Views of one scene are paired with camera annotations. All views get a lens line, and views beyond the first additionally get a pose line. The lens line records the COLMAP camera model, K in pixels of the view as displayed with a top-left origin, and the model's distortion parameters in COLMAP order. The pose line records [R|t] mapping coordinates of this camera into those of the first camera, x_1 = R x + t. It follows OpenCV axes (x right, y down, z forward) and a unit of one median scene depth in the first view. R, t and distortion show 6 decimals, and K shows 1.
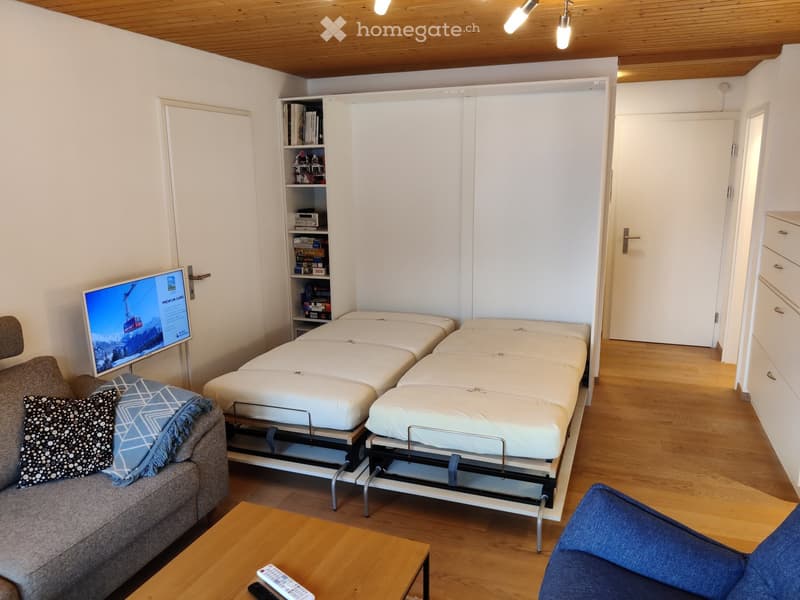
lens RADIAL K [[606.0, 0, 396.6], [0, 606.0, 292.5], [0, 0, 1]] dist [0.048596, -0.109565]
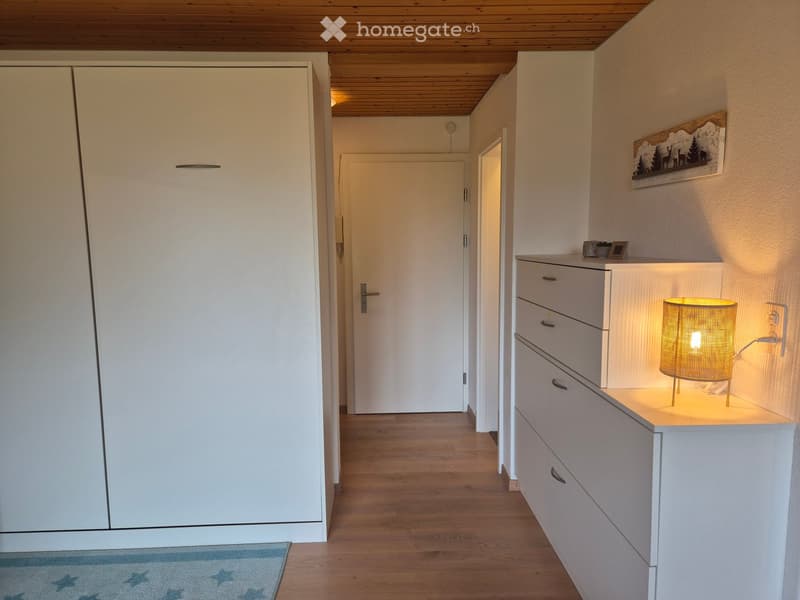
lens RADIAL K [[528.3, 0, 400.0], [0, 528.3, 300.0], [0, 0, 1]] dist [0.066227, -0.046537]
pose [[0.917494, -0.050064, 0.394587, 0.144564], [0.083440, 0.994199, -0.067873, -0.030267], [-0.388900, 0.095197, 0.916348, 0.332398]]
